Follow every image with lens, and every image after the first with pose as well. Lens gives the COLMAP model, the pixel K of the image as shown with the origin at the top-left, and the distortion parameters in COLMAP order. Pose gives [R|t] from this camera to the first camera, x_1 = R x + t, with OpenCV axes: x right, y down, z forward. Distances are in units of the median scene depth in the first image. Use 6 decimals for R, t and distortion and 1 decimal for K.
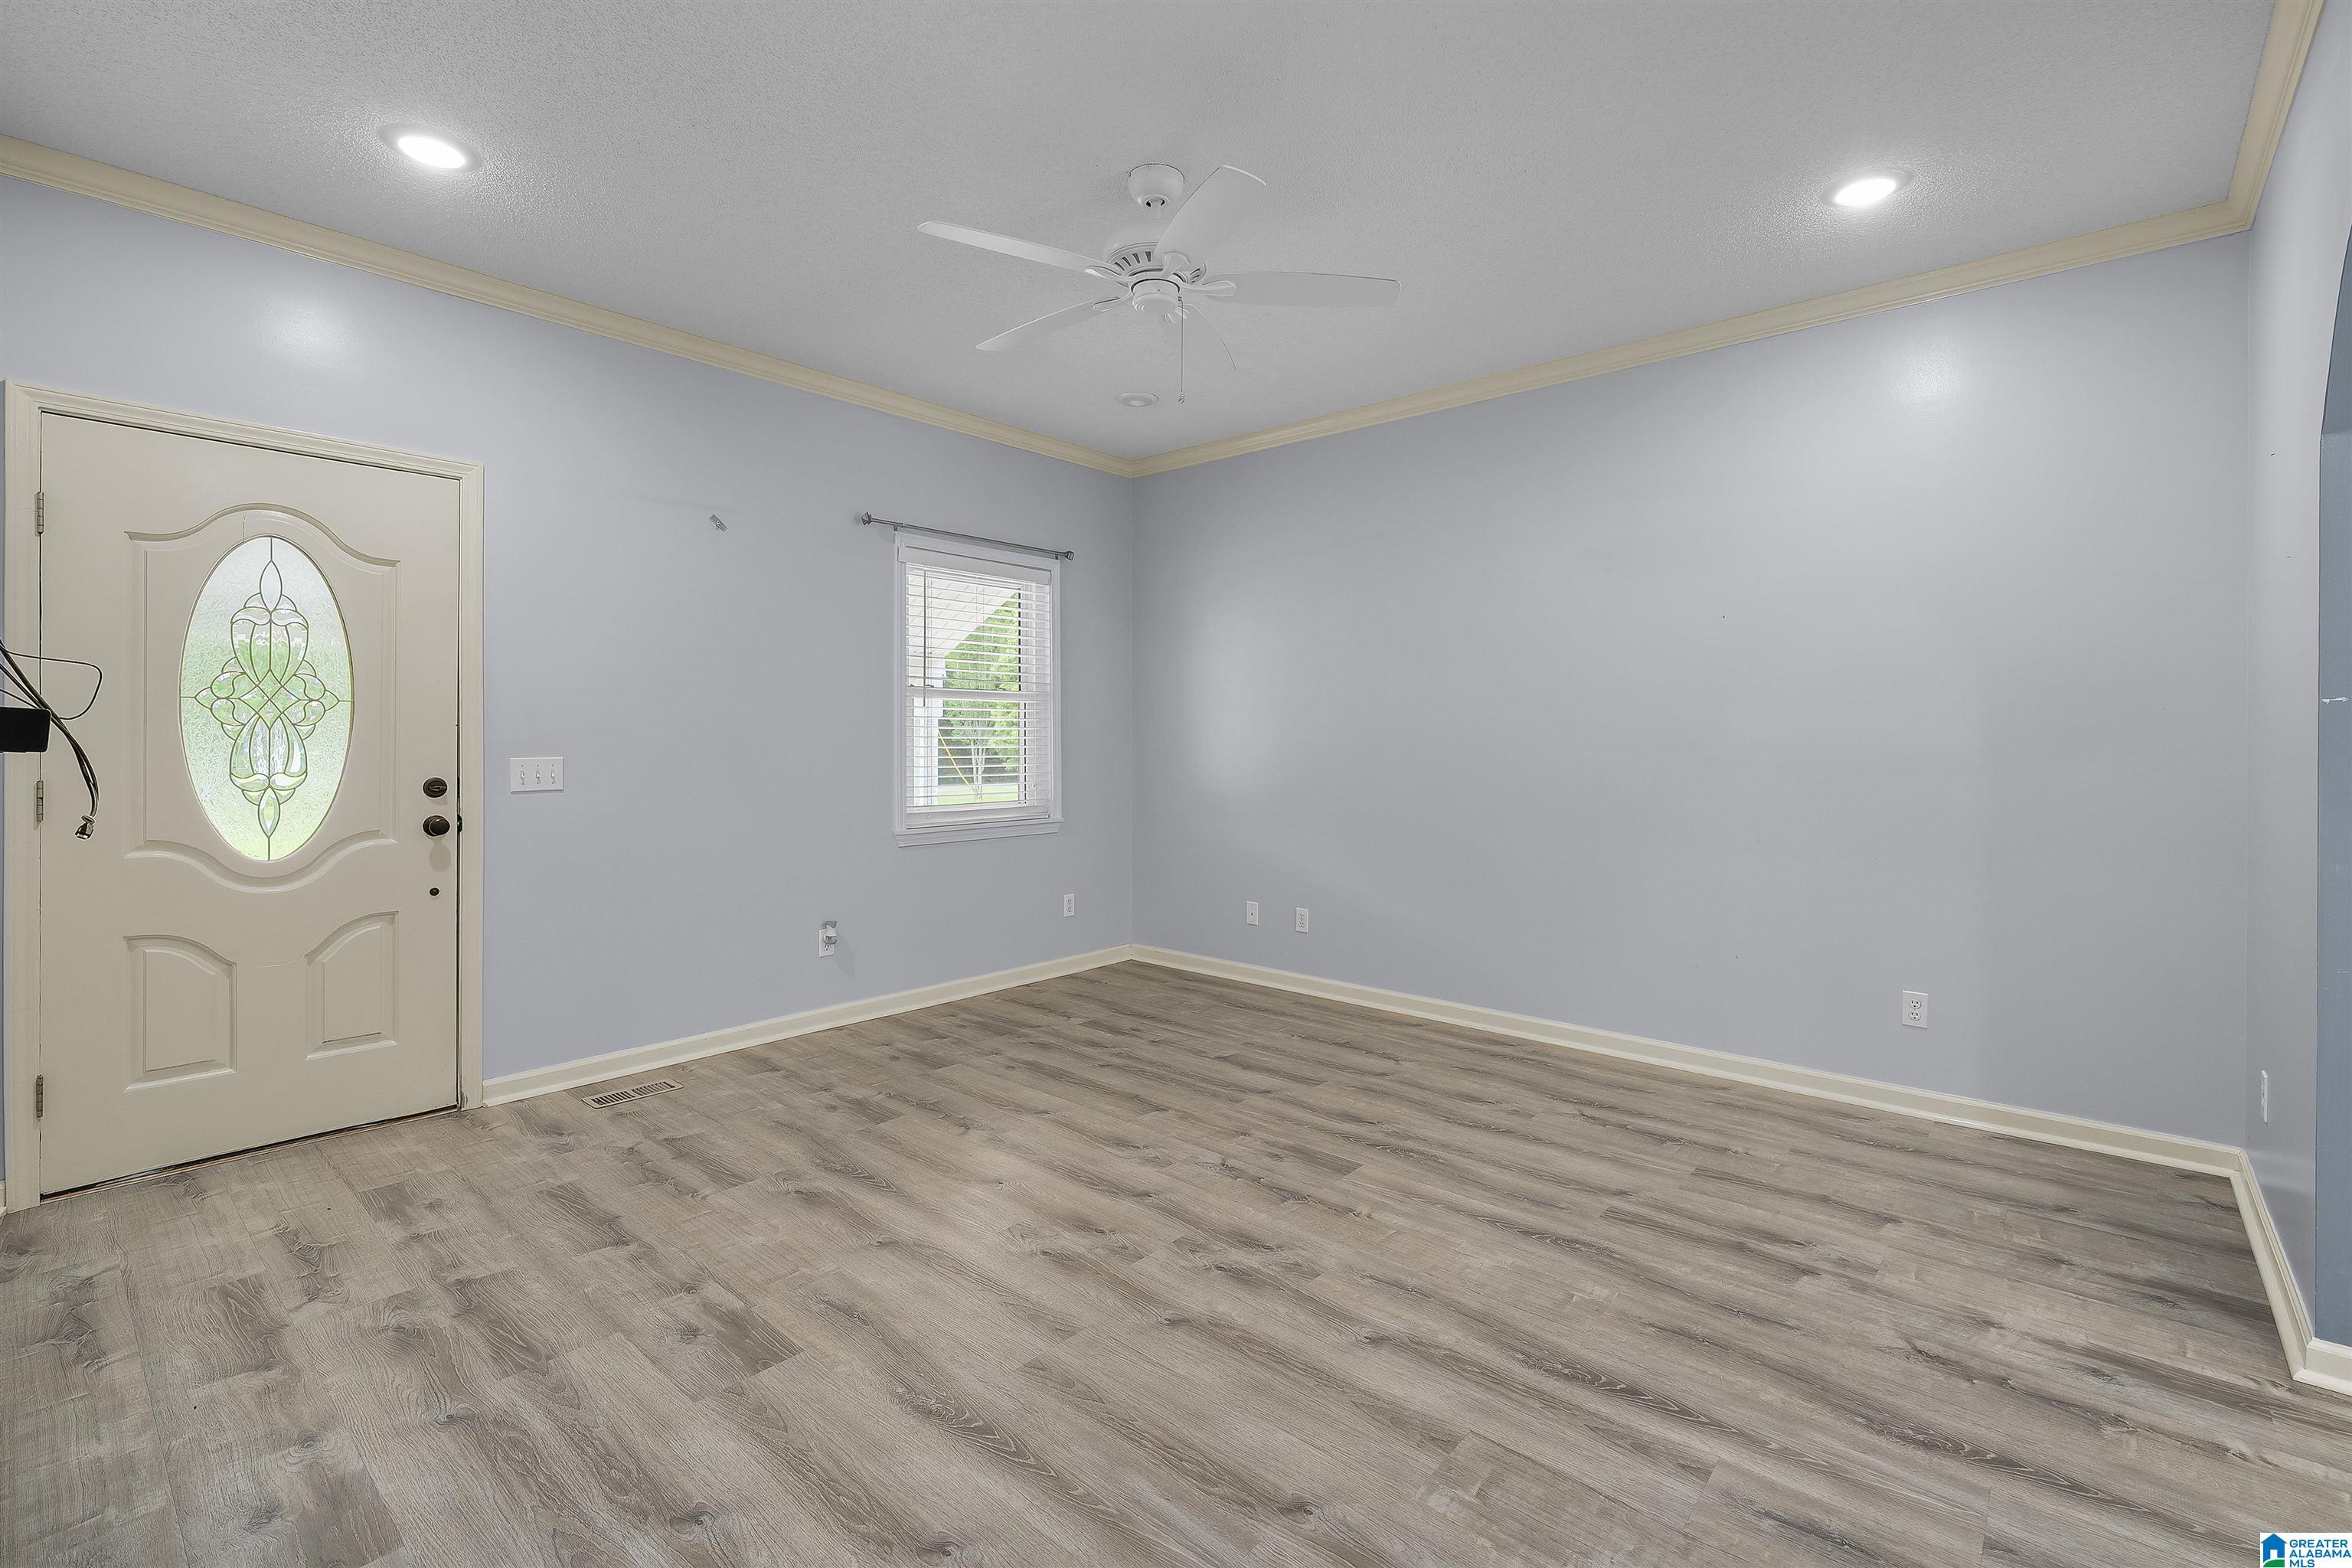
lens RADIAL K [[1039.0, 0, 1176.0], [0, 1039.0, 740.7], [0, 0, 1]] dist [-0.000494, -0.000193]
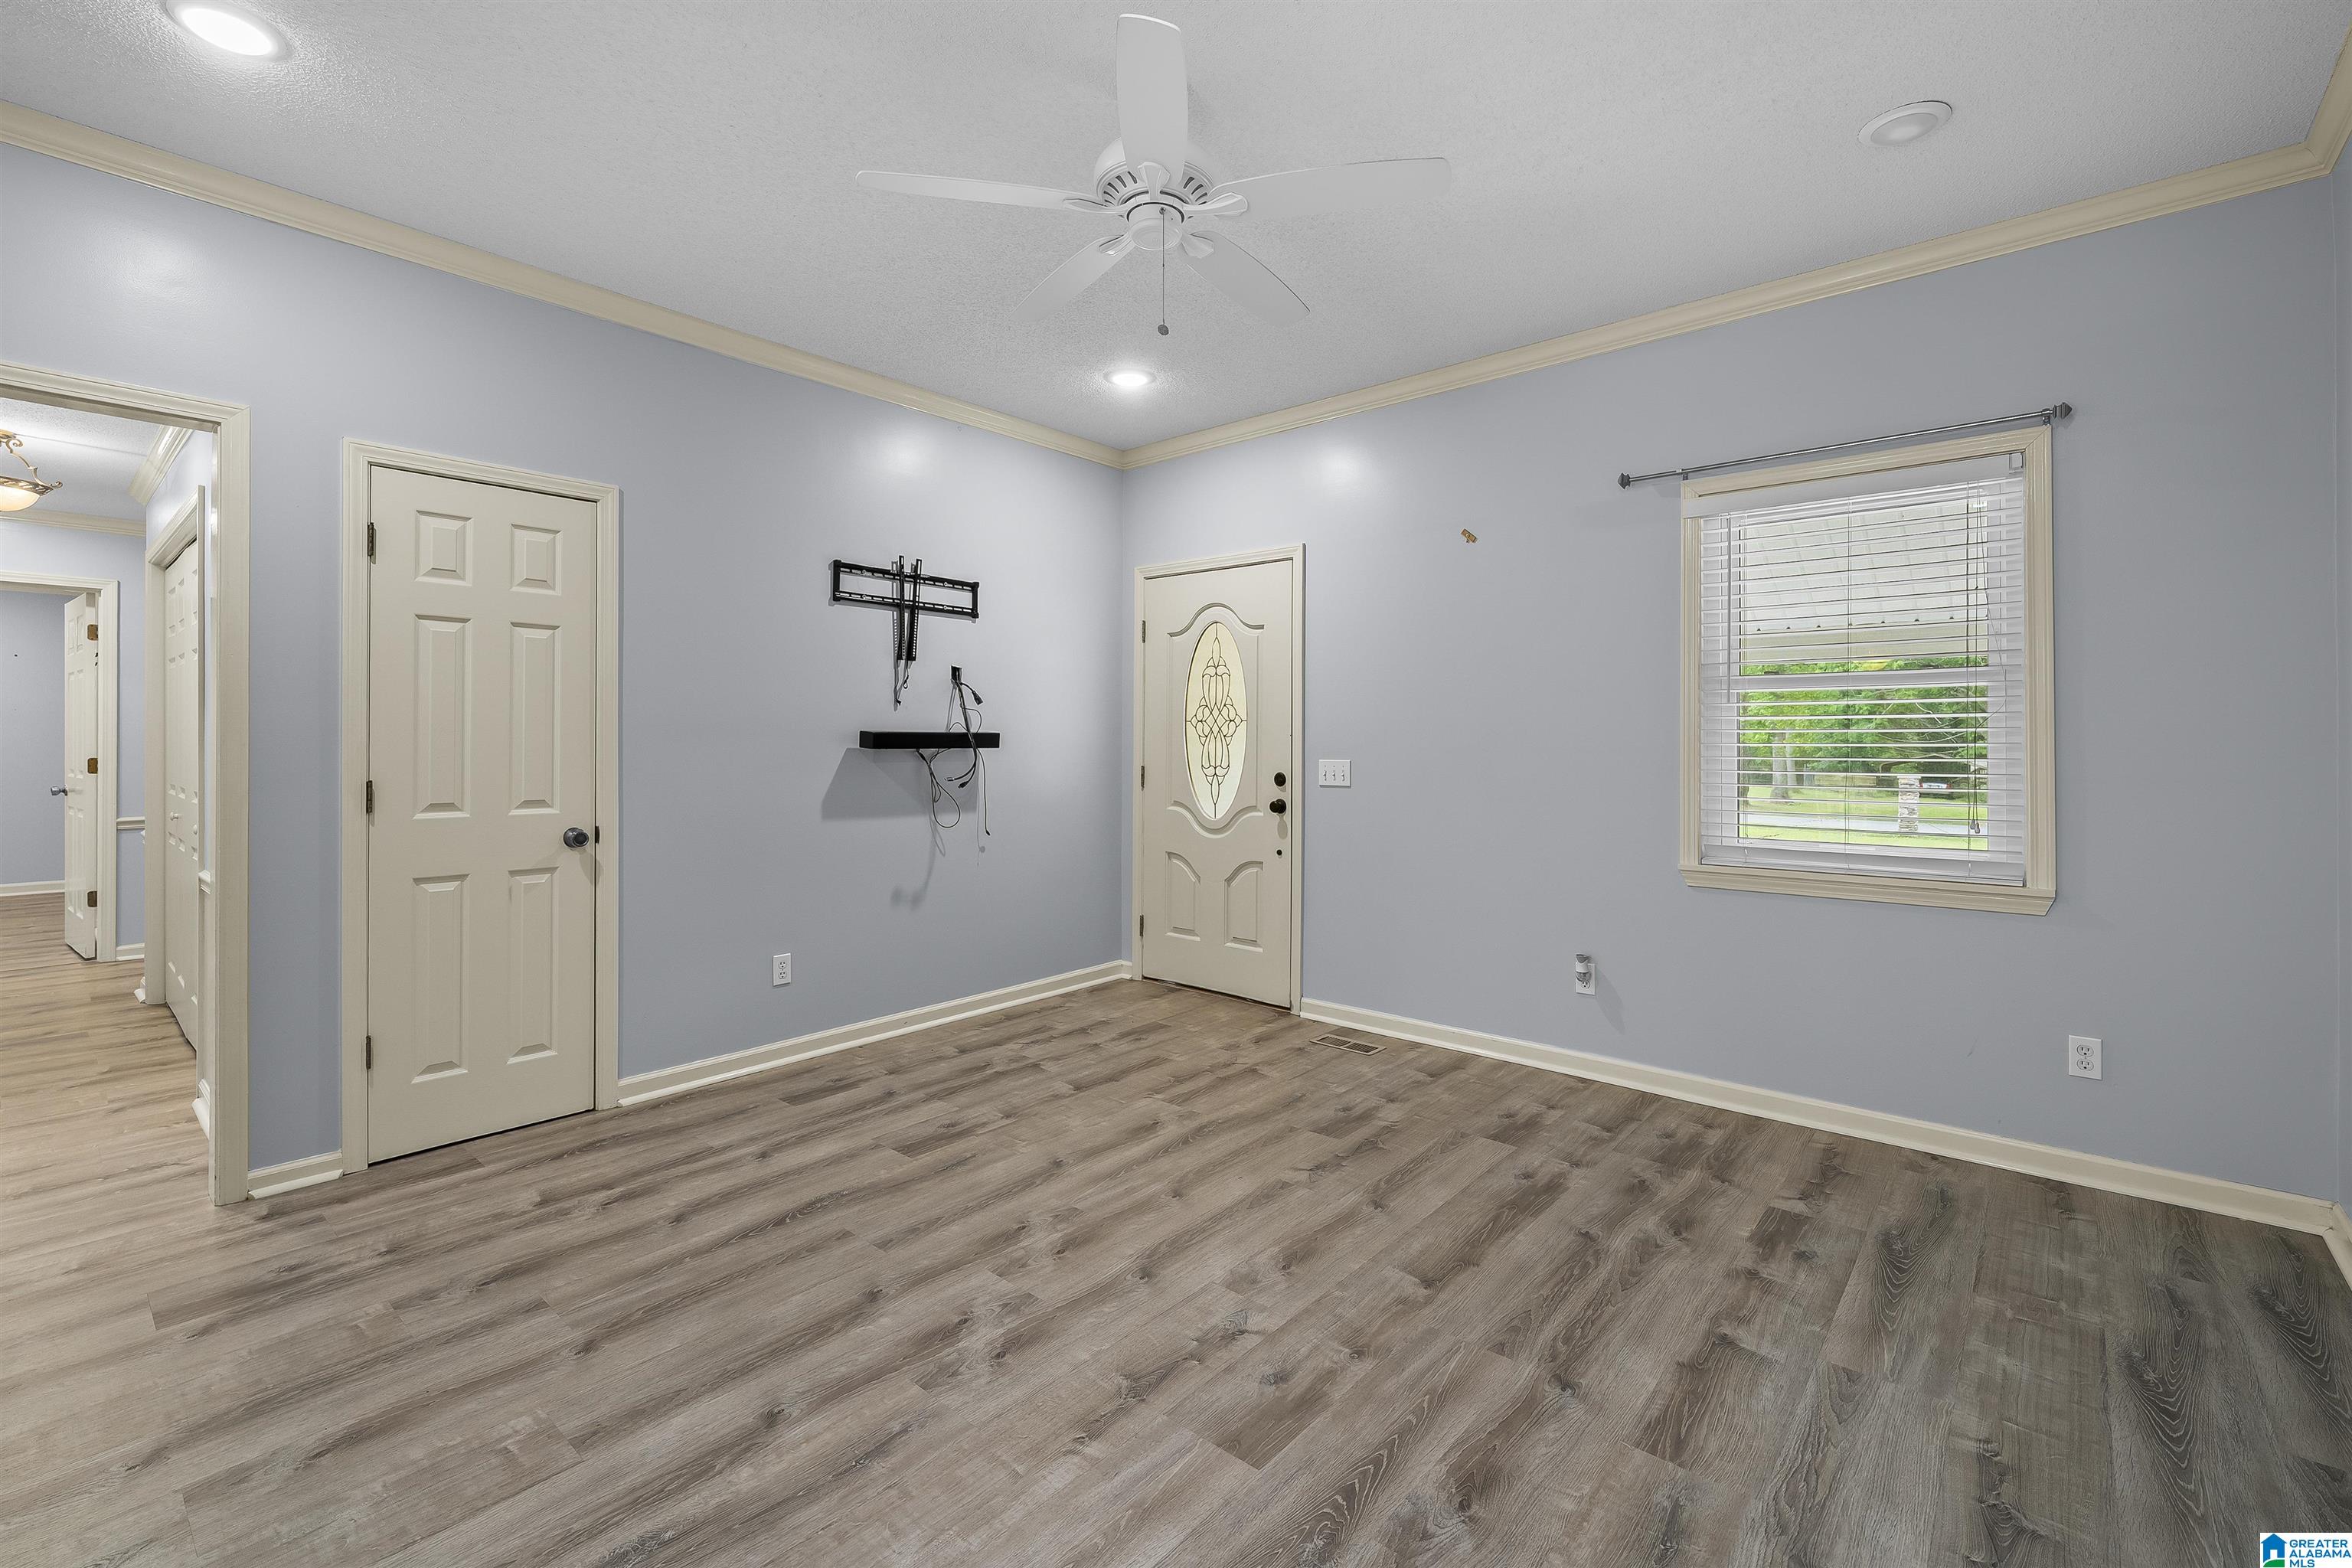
lens RADIAL K [[1018.0, 0, 1178.4], [0, 1018.0, 742.4], [0, 0, 1]] dist [-0.001322, 0.000298]
pose [[0.004413, -0.002110, -0.999988, 0.771387], [-0.004588, 0.999987, -0.002131, -0.002250], [0.999980, 0.004598, 0.004404, 0.967223]]
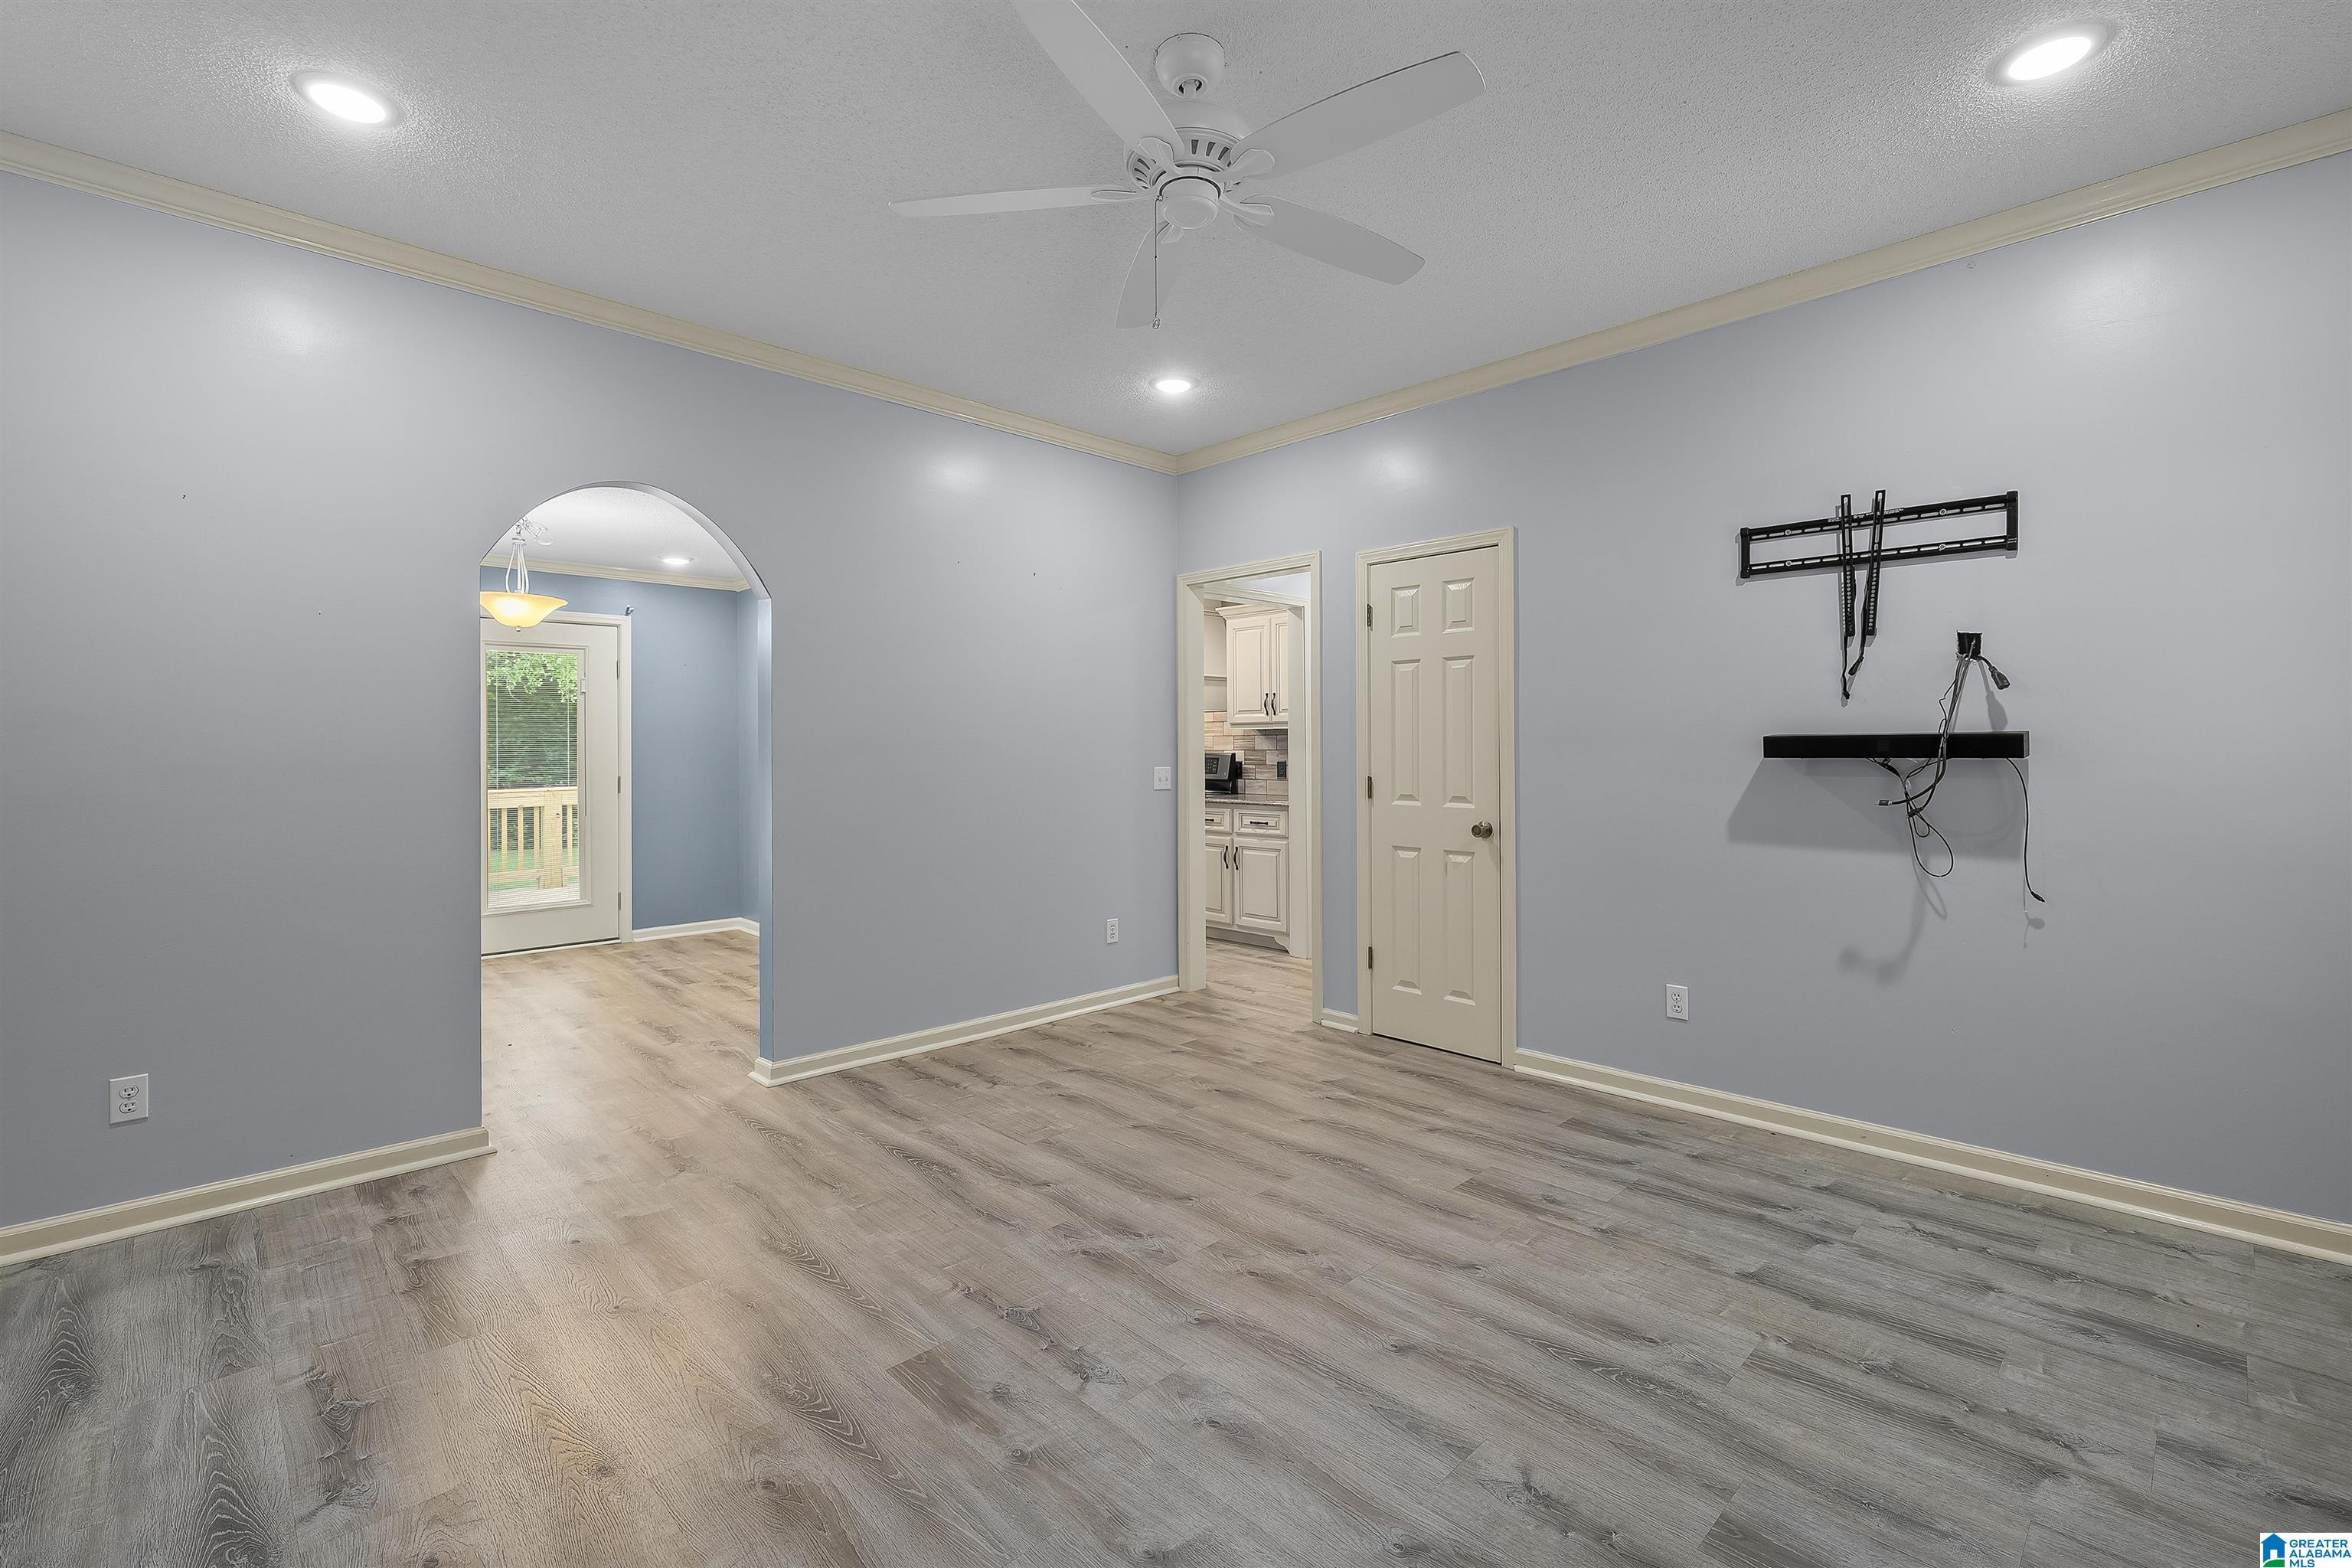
lens RADIAL K [[1018.0, 0, 1178.4], [0, 1018.0, 742.4], [0, 0, 1]] dist [-0.001322, 0.000298]
pose [[-0.997013, 0.002071, 0.077211, -0.068410], [0.001792, 0.999992, -0.003680, -0.007810], [-0.077218, -0.003530, -0.997008, 1.693576]]
